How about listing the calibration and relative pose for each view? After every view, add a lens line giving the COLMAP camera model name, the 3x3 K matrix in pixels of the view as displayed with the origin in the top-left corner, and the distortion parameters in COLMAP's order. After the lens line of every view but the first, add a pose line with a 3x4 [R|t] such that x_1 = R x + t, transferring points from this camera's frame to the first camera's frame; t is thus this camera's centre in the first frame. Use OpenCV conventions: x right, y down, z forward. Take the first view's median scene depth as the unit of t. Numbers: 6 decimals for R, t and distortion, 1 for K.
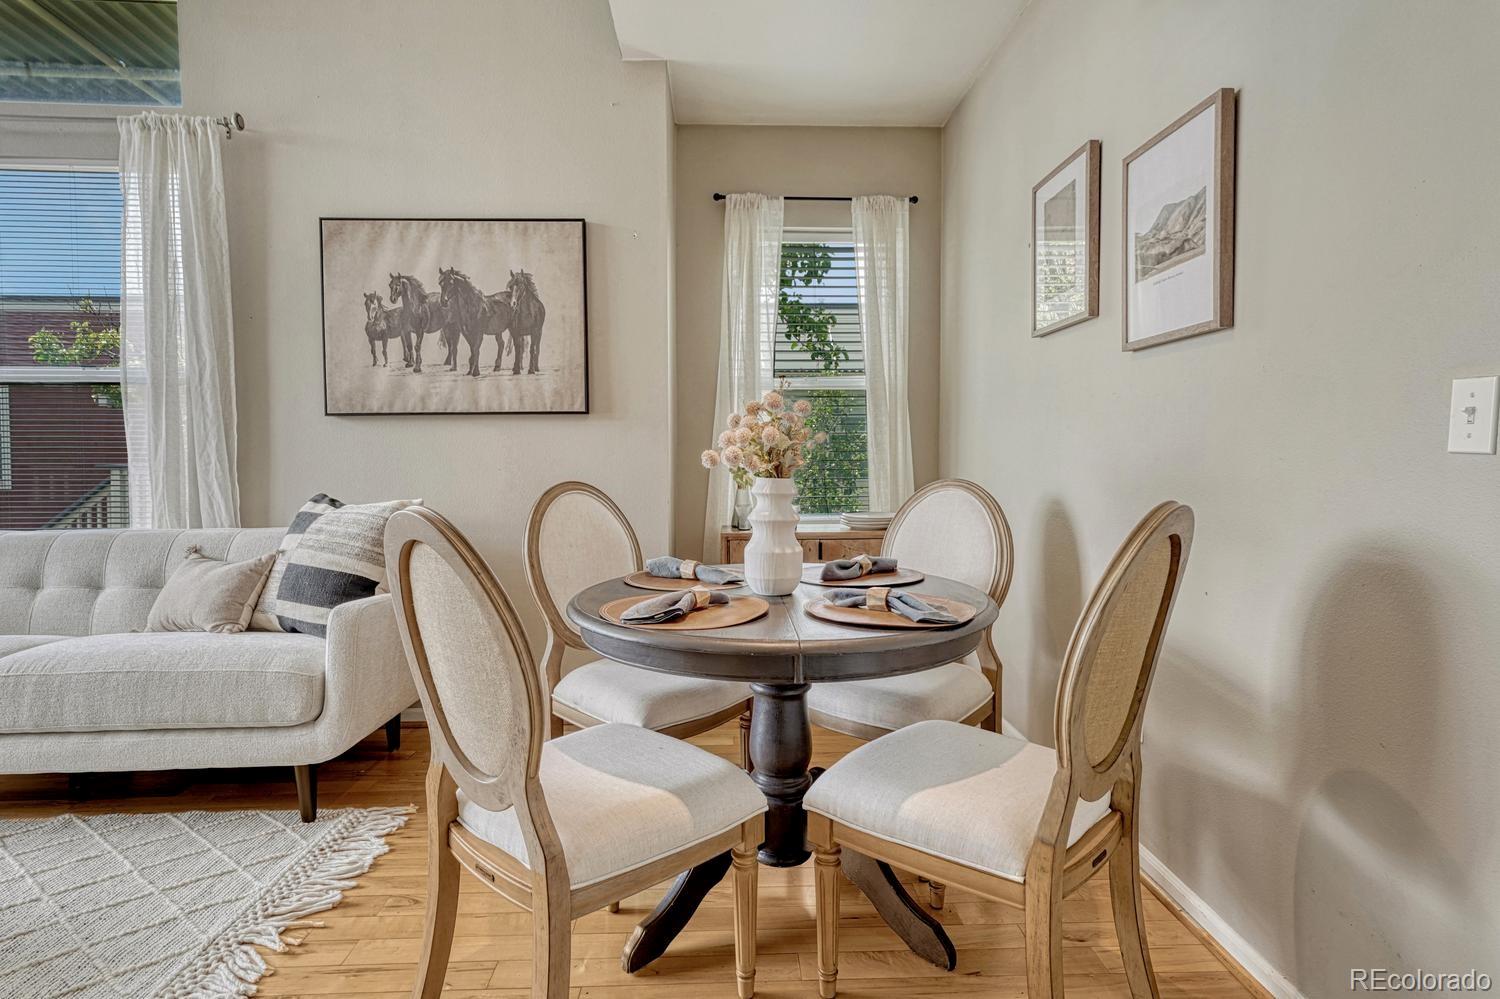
lens RADIAL K [[790.5, 0, 749.3], [0, 790.5, 485.9], [0, 0, 1]] dist [0.017849, 0.001446]
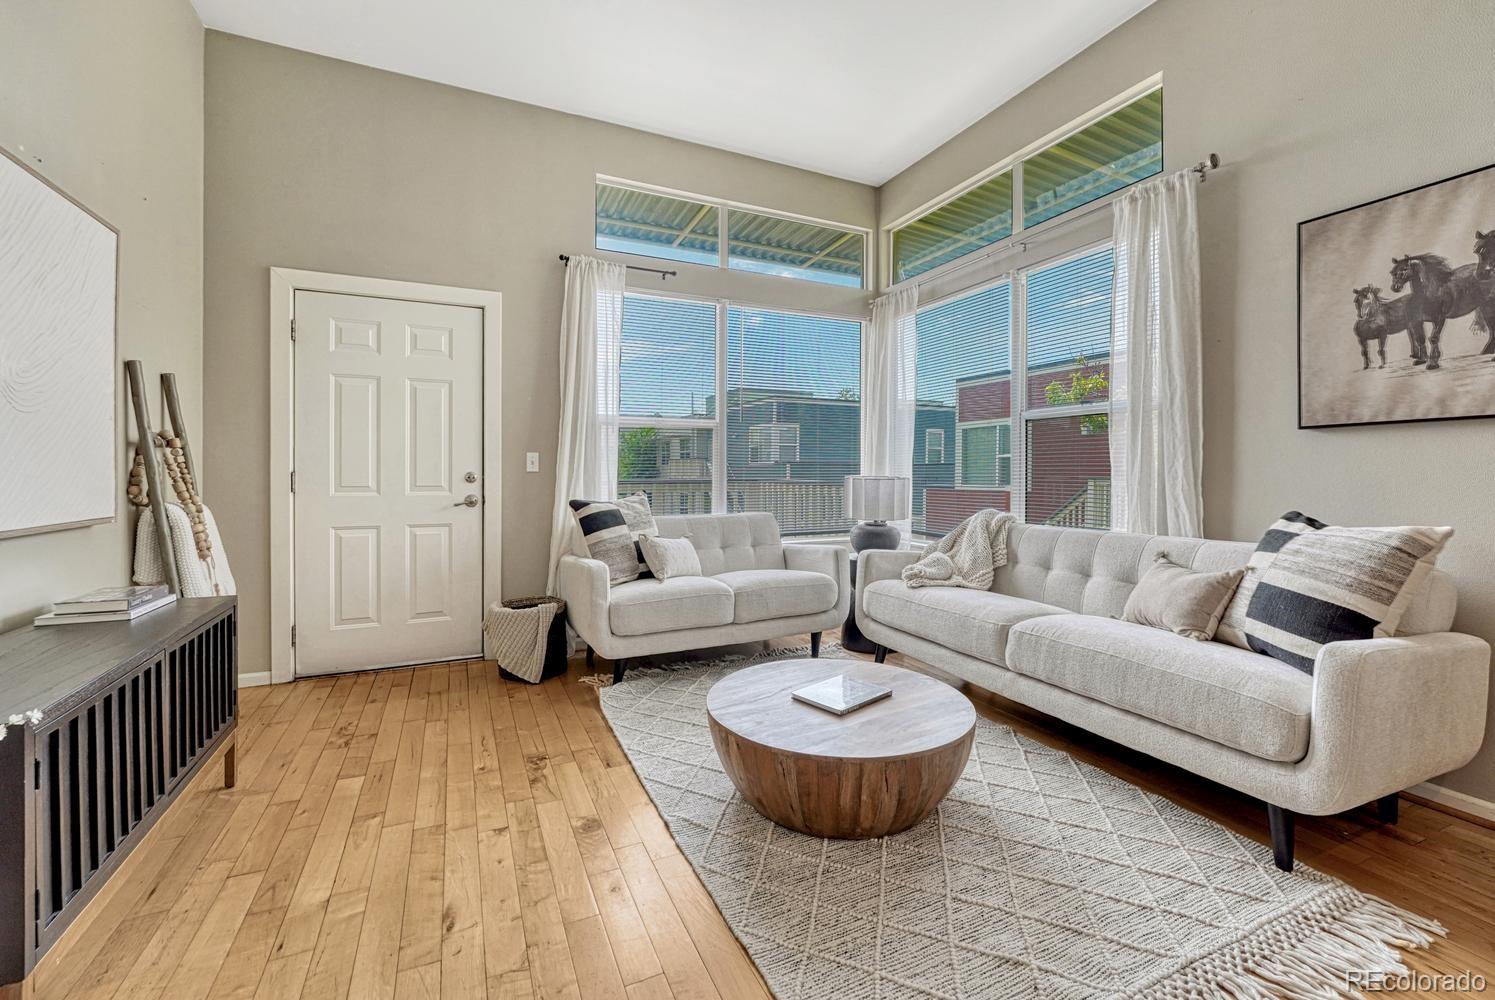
lens RADIAL K [[628.6, 0, 748.5], [0, 628.6, 476.6], [0, 0, 1]] dist [-0.017305, 0.004259]
pose [[0.394129, 0.008219, -0.919018, -0.116076], [-0.033097, 0.999438, -0.005256, -0.006204], [0.918459, 0.032488, 0.394180, 0.111385]]
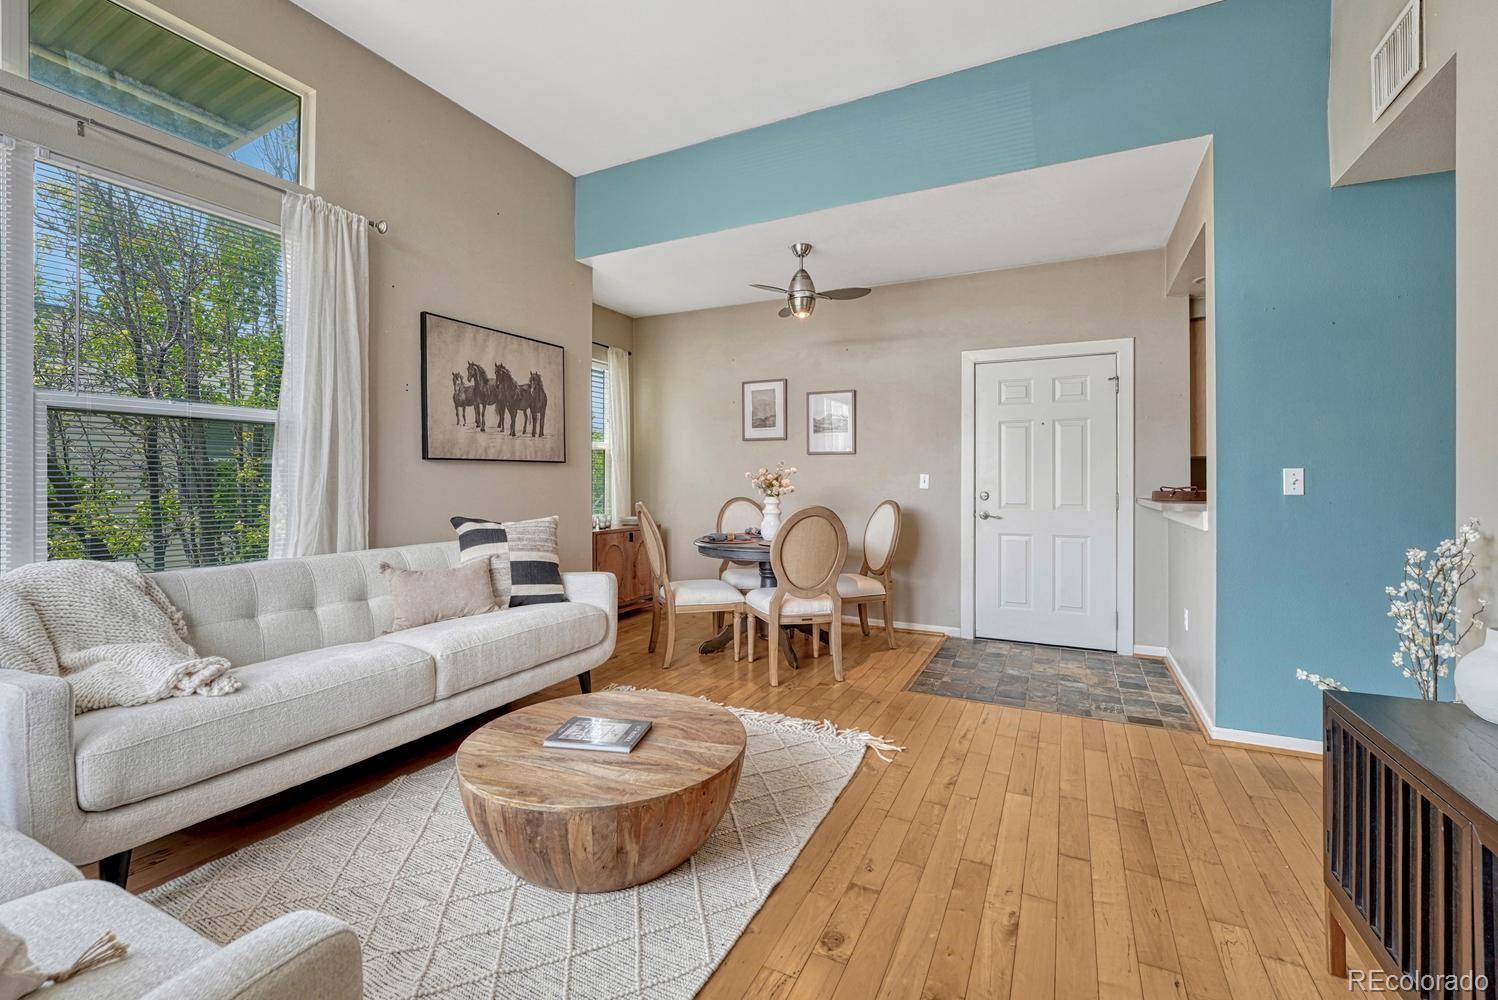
lens RADIAL K [[640.7, 0, 741.3], [0, 640.7, 490.4], [0, 0, 1]] dist [-0.014412, 0.003628]
pose [[0.484859, -0.009447, 0.874541, -1.283067], [0.026614, 0.999638, -0.003956, -0.019161], [-0.874187, 0.025193, 0.484935, 0.023839]]
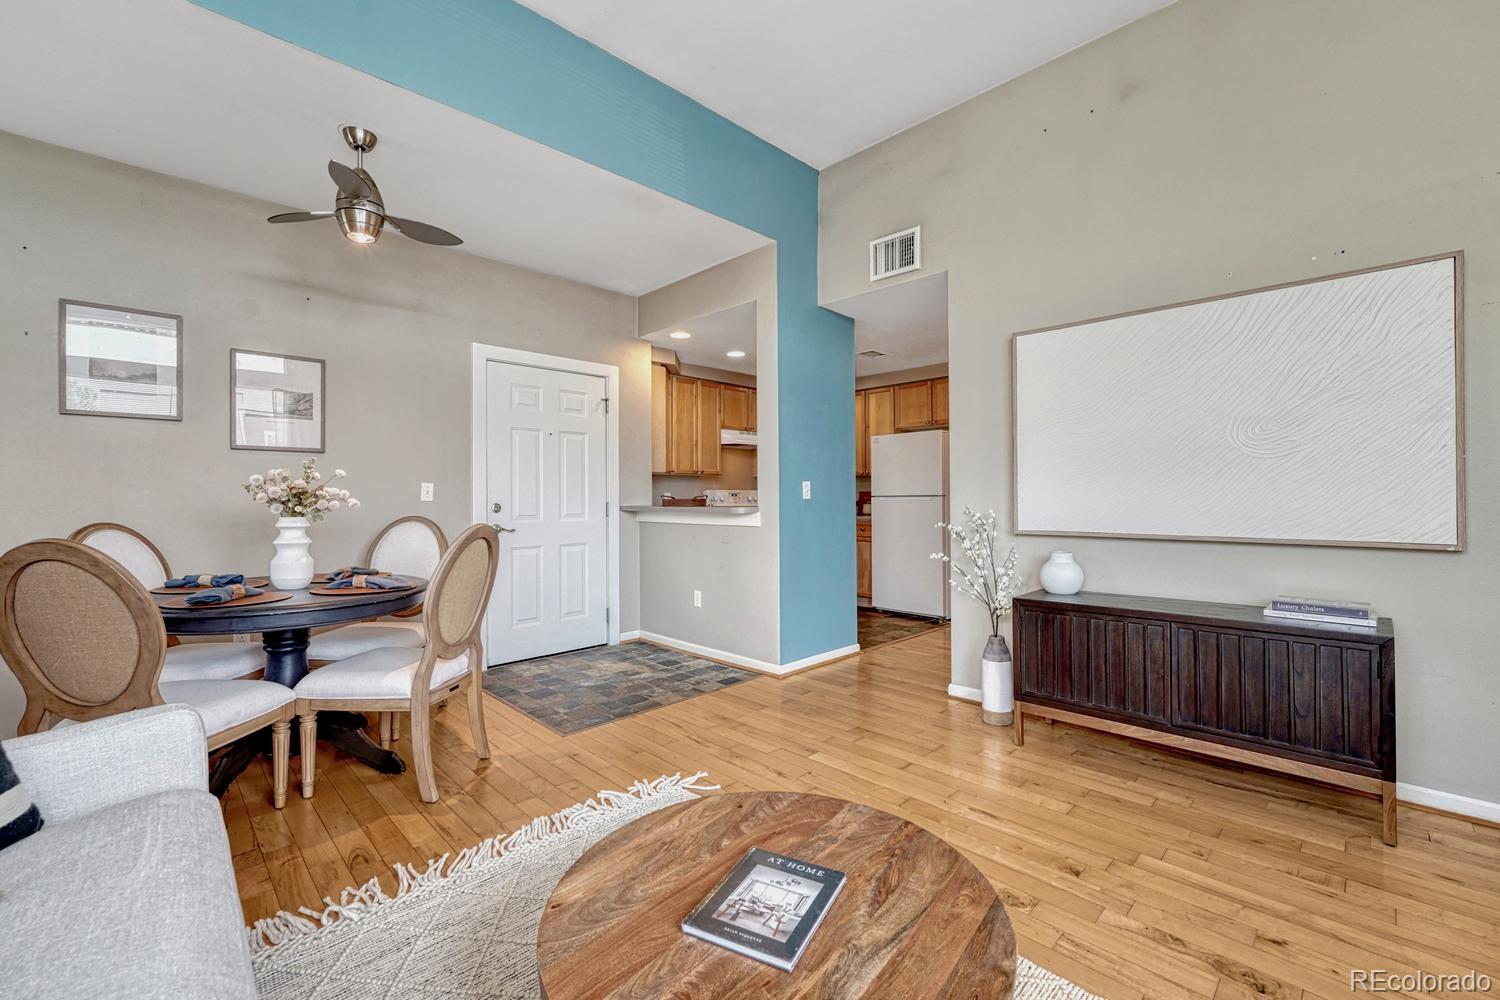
lens RADIAL K [[636.4, 0, 750.0], [0, 636.4, 500.0], [0, 0, 1]] dist [-0.014517, 0.000048]
pose [[-0.686963, 0.000892, 0.726692, -1.030407], [0.031726, 0.999083, 0.028765, -0.036804], [-0.726000, 0.042816, -0.686361, 0.826258]]
